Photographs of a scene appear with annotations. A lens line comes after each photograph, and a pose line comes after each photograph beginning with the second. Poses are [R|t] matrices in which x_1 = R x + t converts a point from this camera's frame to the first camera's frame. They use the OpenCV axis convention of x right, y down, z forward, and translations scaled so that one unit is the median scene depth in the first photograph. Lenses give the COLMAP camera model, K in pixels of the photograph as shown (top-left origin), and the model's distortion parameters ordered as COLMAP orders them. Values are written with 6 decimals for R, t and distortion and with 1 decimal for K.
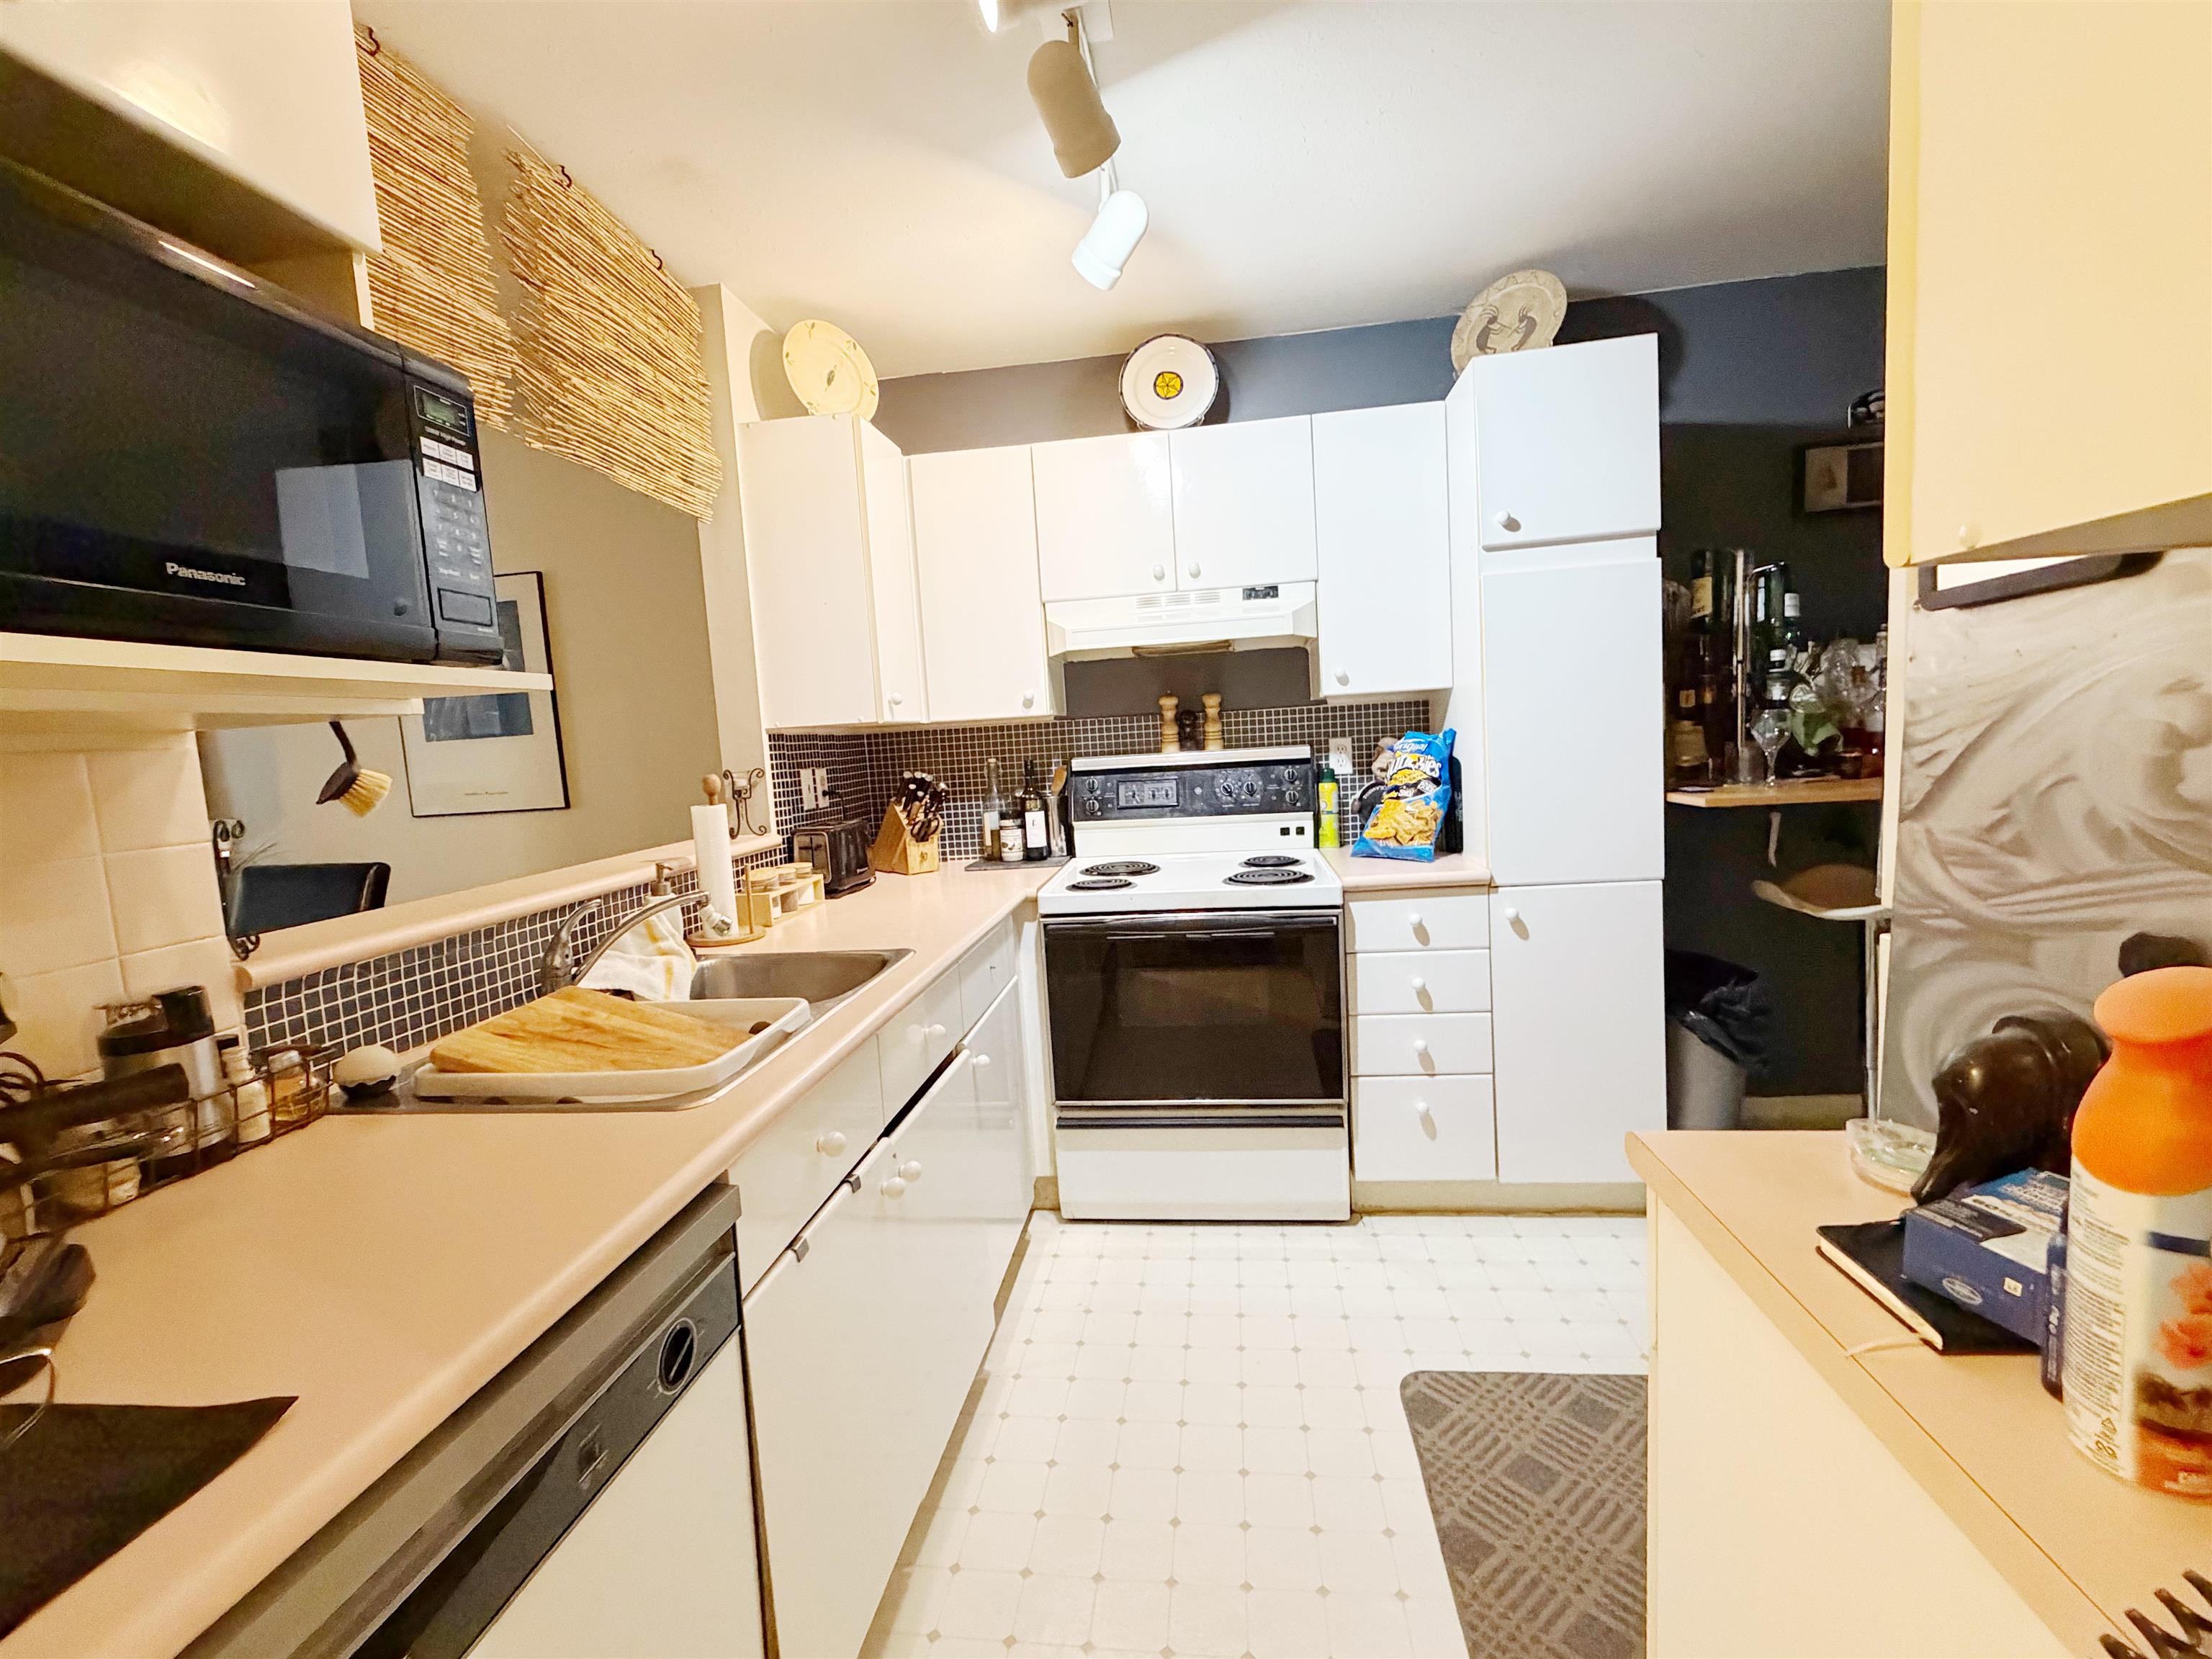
lens RADIAL K [[963.9, 0, 1105.7], [0, 963.9, 826.9], [0, 0, 1]] dist [0.003203, 0.000325]
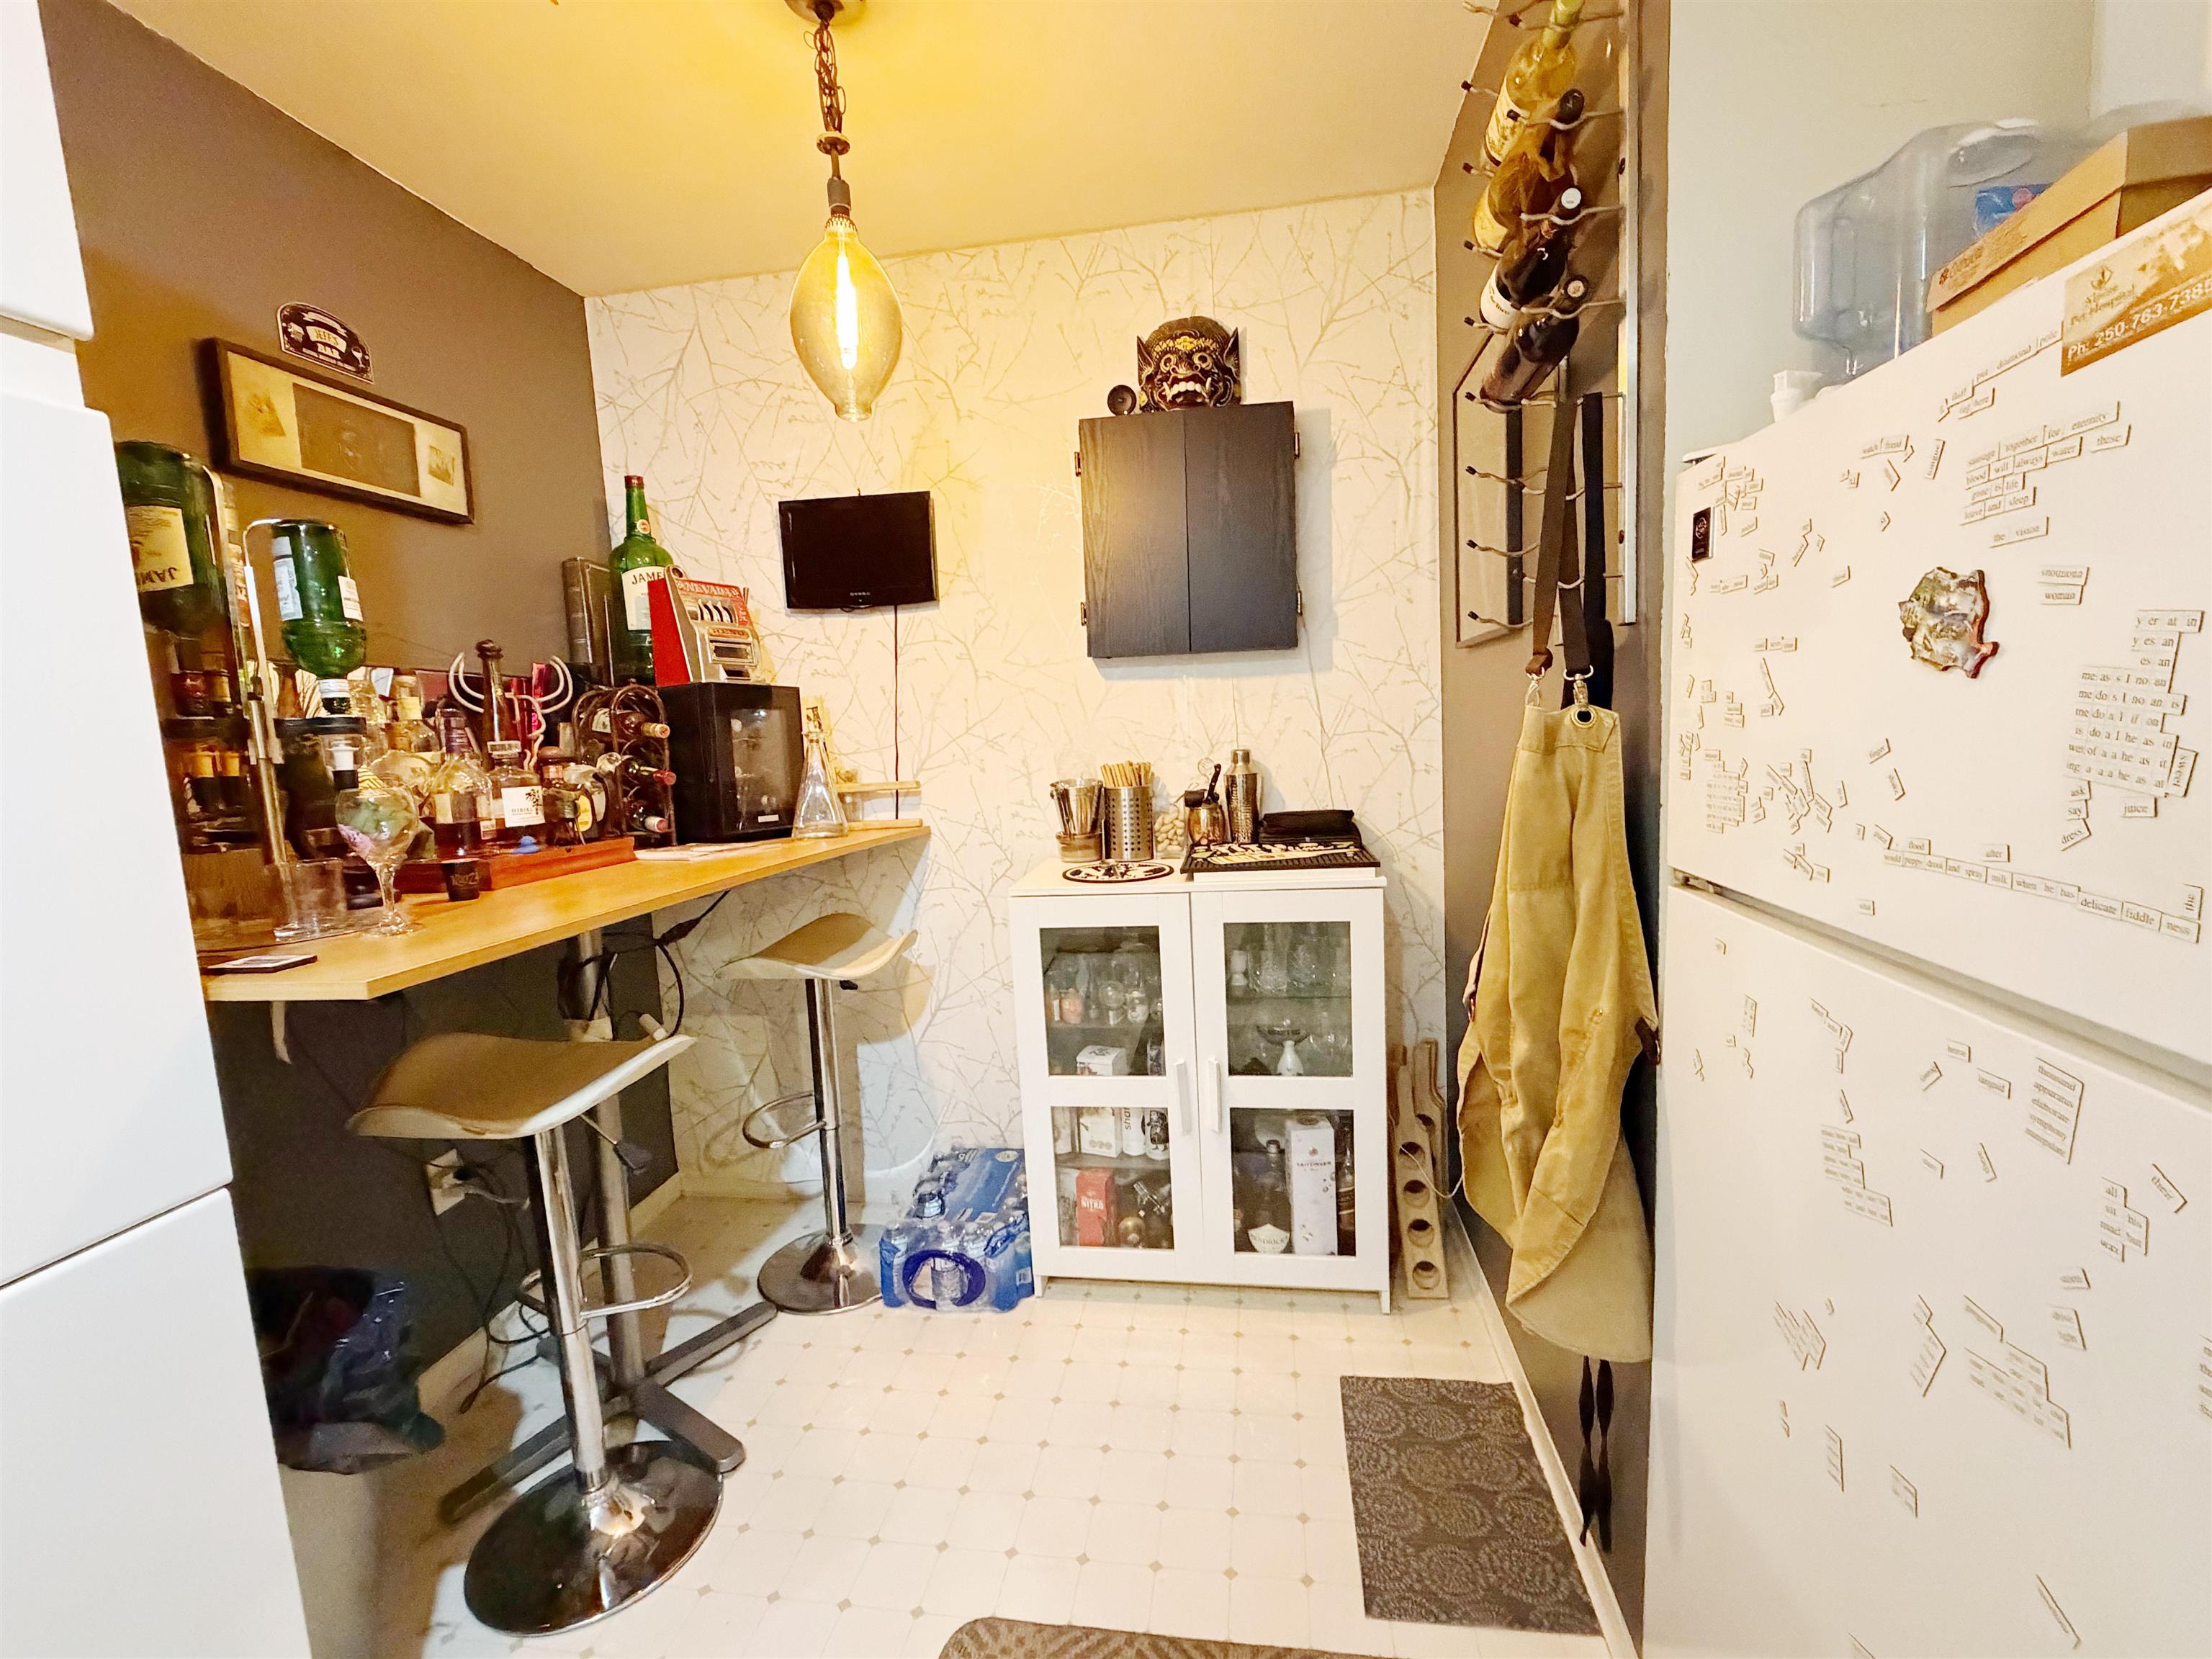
lens RADIAL K [[963.9, 0, 1102.6], [0, 963.9, 826.8], [0, 0, 1]] dist [0.003203, 0.000325]
pose [[0.047135, -0.047010, 0.997782, 0.172193], [0.144968, 0.988638, 0.039731, -0.059795], [-0.988313, 0.142774, 0.053415, 0.554911]]
